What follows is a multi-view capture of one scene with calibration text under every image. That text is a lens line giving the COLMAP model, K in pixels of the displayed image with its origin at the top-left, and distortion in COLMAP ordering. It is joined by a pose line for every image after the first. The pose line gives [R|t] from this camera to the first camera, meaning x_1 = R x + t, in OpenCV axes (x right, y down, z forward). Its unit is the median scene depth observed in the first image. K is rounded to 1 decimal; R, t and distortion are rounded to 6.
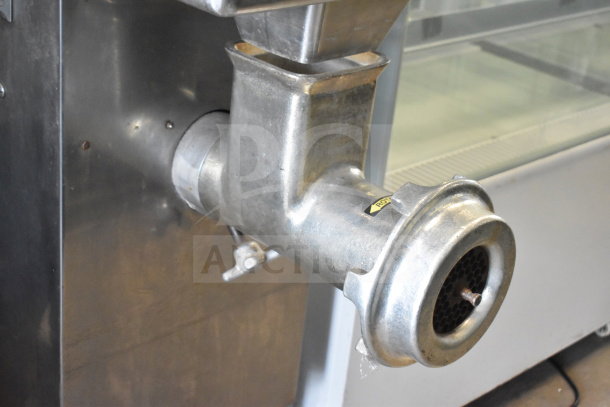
lens RADIAL K [[1000.7, 0, 305.0], [0, 1000.7, 203.5], [0, 0, 1]] dist [0.135937, 0.042394]
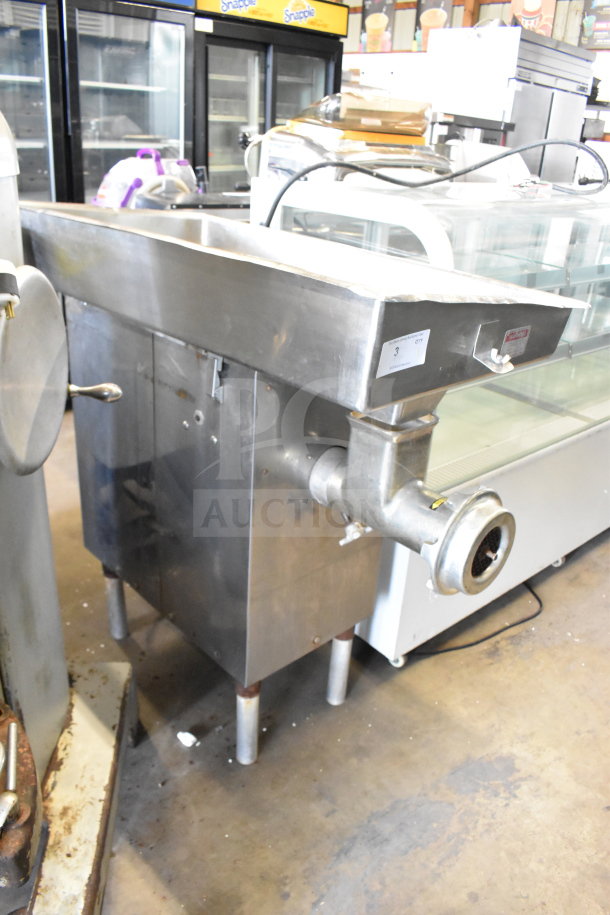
lens RADIAL K [[723.5, 0, 306.3], [0, 723.5, 478.6], [0, 0, 1]] dist [-0.001160, -0.000388]
pose [[0.999188, -0.023061, -0.033043, -0.109463], [0.023574, 0.999606, 0.015226, -0.065547], [0.032679, -0.015993, 0.999338, -0.265660]]
